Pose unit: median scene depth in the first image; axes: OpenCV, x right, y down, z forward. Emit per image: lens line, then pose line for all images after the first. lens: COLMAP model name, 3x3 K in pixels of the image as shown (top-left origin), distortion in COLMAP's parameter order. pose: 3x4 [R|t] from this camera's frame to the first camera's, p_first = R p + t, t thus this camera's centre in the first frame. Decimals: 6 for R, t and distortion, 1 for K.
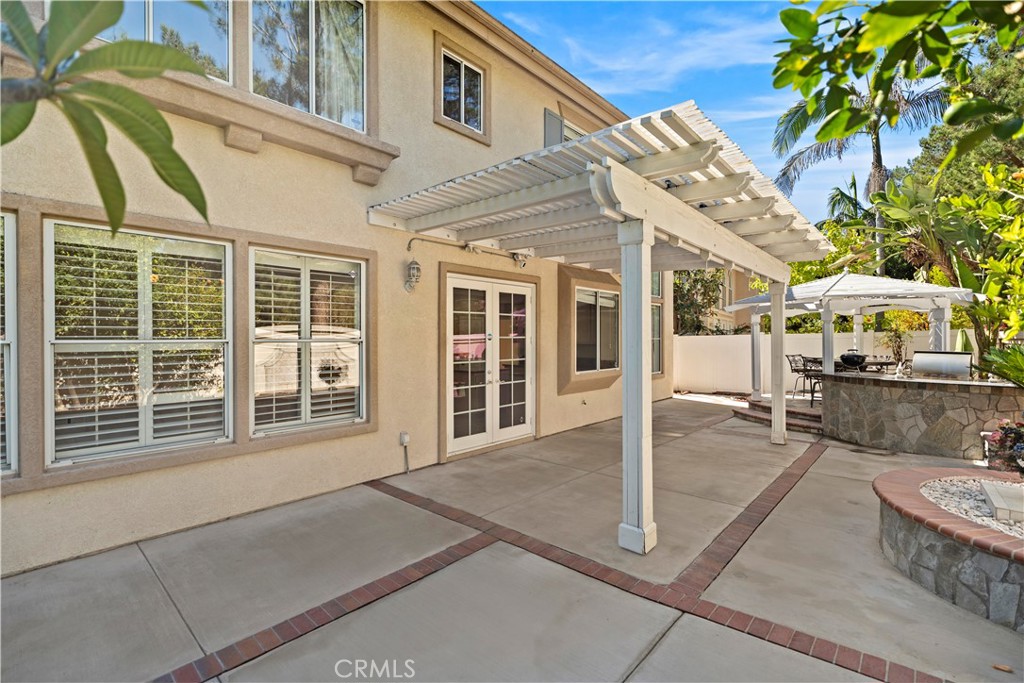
lens RADIAL K [[463.7, 0, 511.9], [0, 463.7, 336.8], [0, 0, 1]] dist [0.001423, 0.001715]
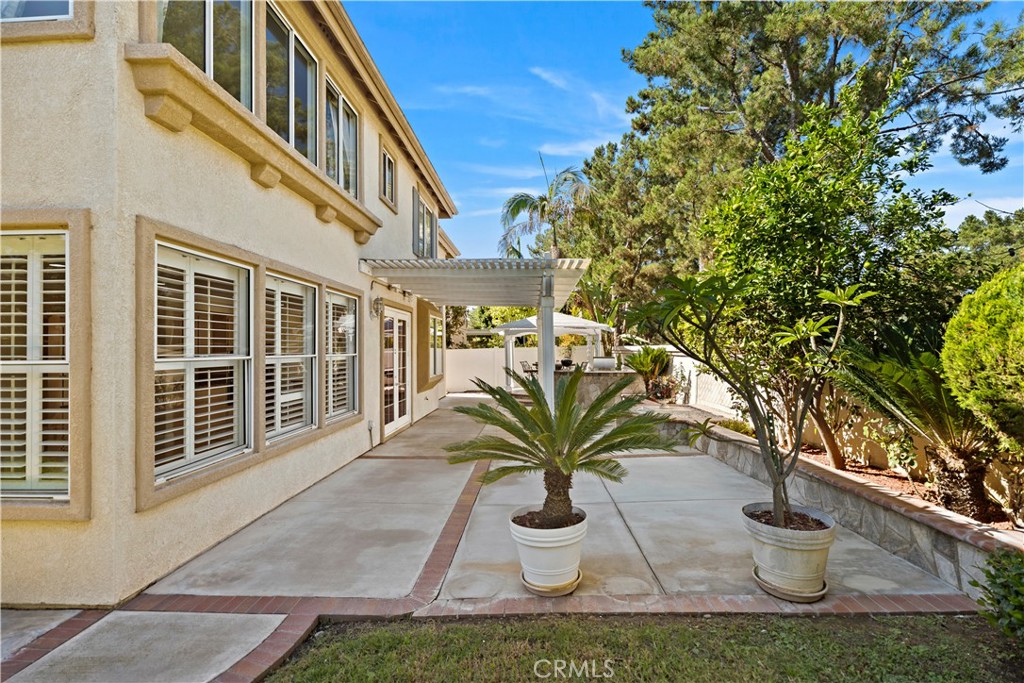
lens RADIAL K [[463.7, 0, 533.0], [0, 463.7, 346.3], [0, 0, 1]] dist [0.001423, 0.001715]
pose [[0.750380, -0.003204, 0.660999, -0.722417], [0.010346, 0.999923, -0.006898, -0.002414], [-0.660926, 0.012015, 0.750355, -0.335925]]
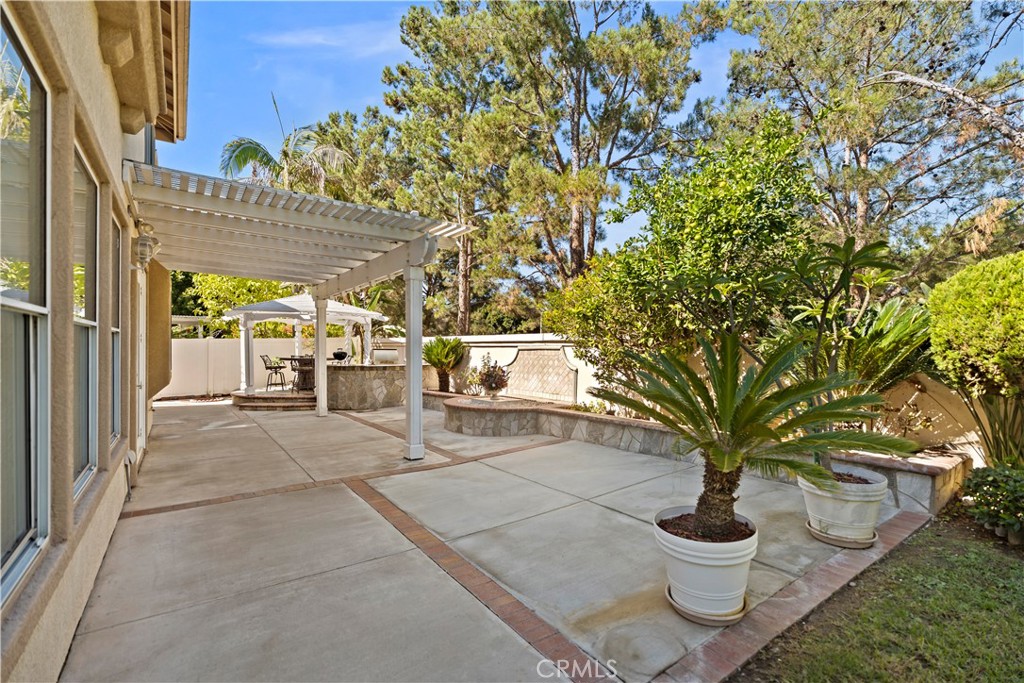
lens RADIAL K [[463.7, 0, 527.4], [0, 463.7, 347.1], [0, 0, 1]] dist [0.001423, 0.001715]
pose [[0.193824, -0.002664, 0.981033, -0.808414], [0.003480, 0.999992, 0.002028, 0.029574], [-0.981030, 0.003021, 0.193832, 0.163386]]
